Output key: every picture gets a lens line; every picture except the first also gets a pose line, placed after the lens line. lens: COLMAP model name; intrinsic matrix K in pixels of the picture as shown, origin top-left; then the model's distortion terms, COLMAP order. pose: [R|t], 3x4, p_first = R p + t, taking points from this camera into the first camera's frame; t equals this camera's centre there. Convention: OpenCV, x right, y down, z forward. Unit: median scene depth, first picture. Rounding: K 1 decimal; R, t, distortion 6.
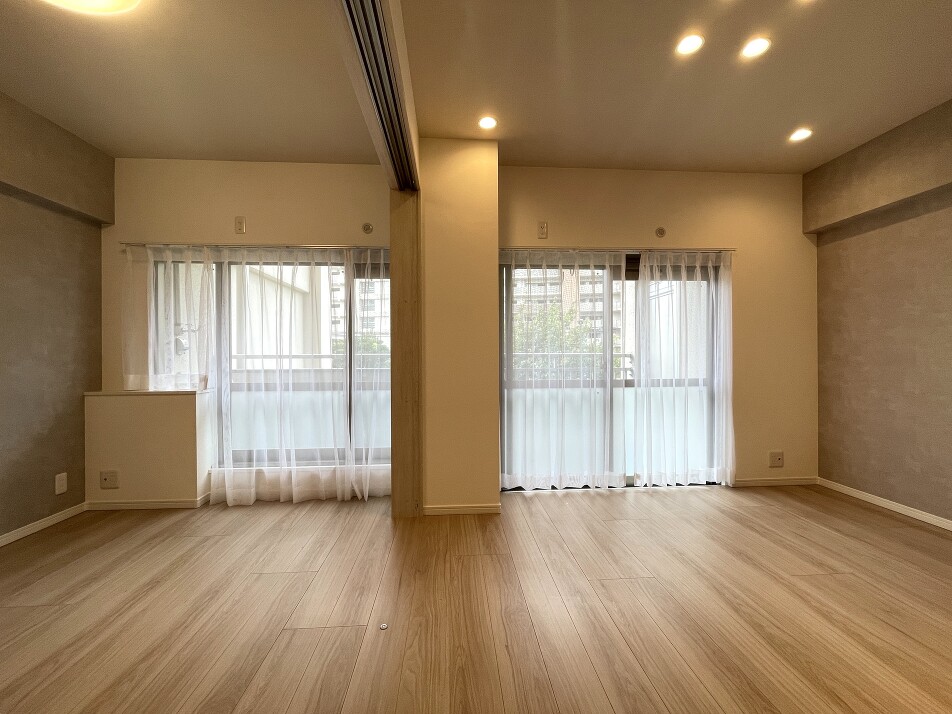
lens RADIAL K [[384.0, 0, 477.1], [0, 384.0, 358.1], [0, 0, 1]] dist [-0.001537, -0.000553]
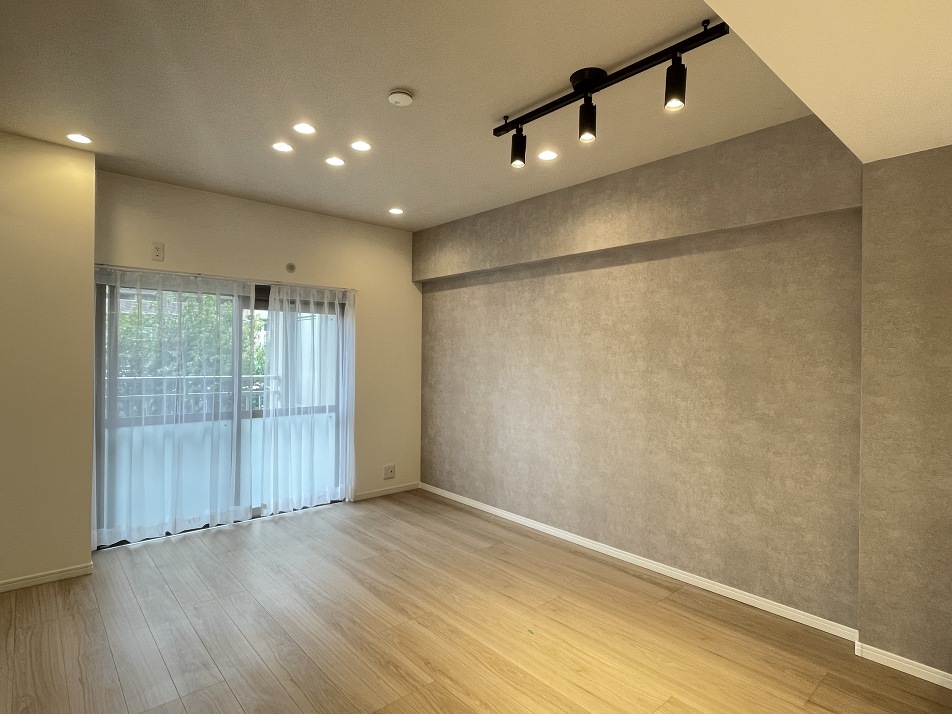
lens RADIAL K [[503.2, 0, 475.5], [0, 503.2, 355.8], [0, 0, 1]] dist [-0.015748, 0.000305]
pose [[0.786349, 0.016461, 0.617564, 0.035163], [-0.014325, 0.999862, -0.008411, -0.084497], [-0.617617, -0.002232, 0.786476, -0.380859]]
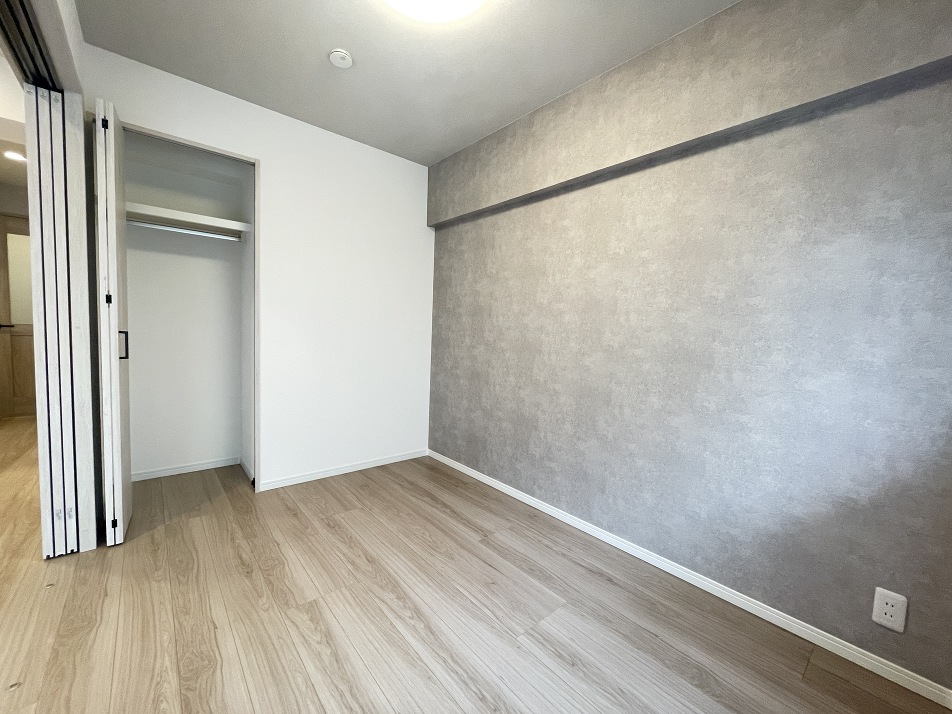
lens RADIAL K [[384.0, 0, 472.6], [0, 384.0, 354.6], [0, 0, 1]] dist [-0.001537, -0.000553]
pose [[-0.803019, 0.008265, -0.595896, -0.250295], [-0.037787, 0.997186, 0.064752, -0.030330], [0.594754, 0.074515, -0.800447, 0.860288]]
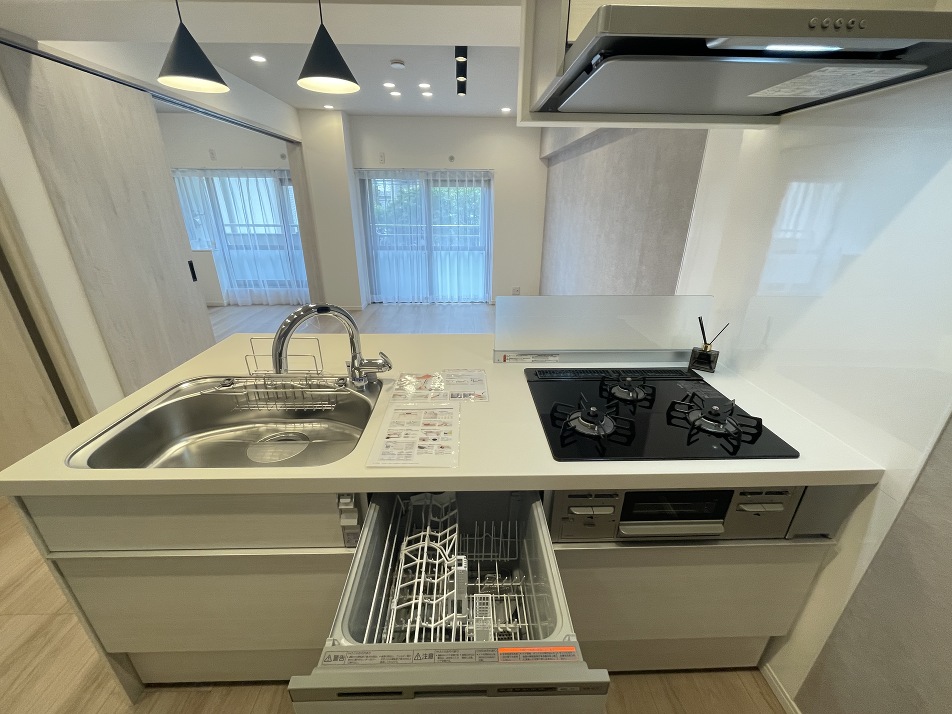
lens RADIAL K [[384.0, 0, 469.1], [0, 384.0, 359.5], [0, 0, 1]] dist [-0.001537, -0.000553]
pose [[0.998635, 0.032771, -0.040661, 0.655232], [-0.014802, 0.924290, 0.381404, -0.152662], [0.050081, -0.380282, 0.923514, -0.921076]]
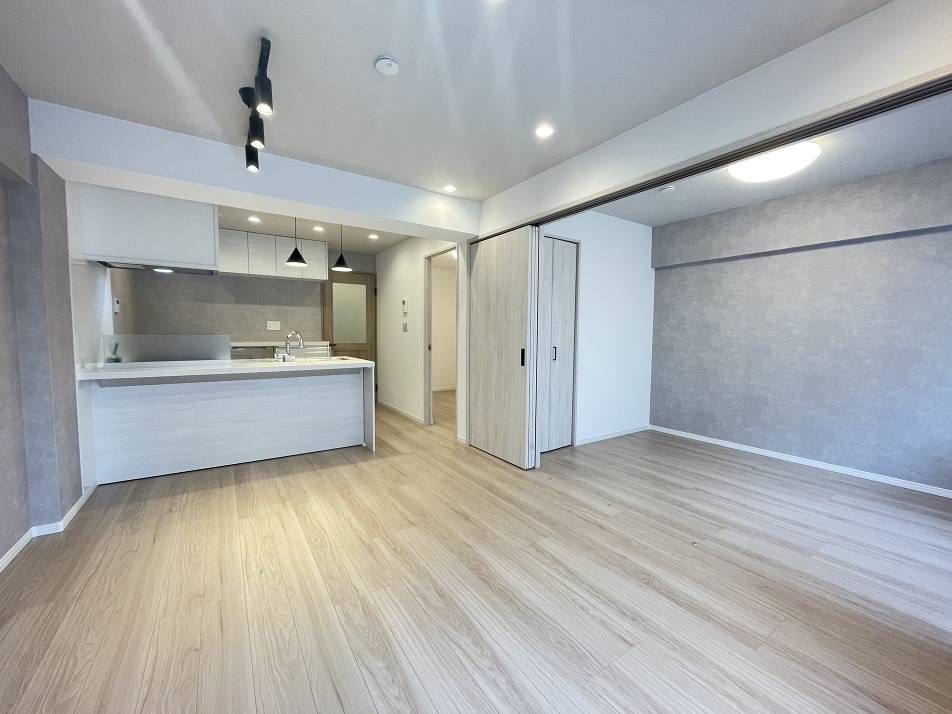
lens RADIAL K [[384.0, 0, 470.7], [0, 384.0, 355.6], [0, 0, 1]] dist [-0.001537, -0.000553]
pose [[-0.869903, 0.026485, -0.492511, 0.604538], [-0.005729, 0.997947, 0.063783, -0.056970], [0.493190, 0.058306, -0.867966, 0.897974]]
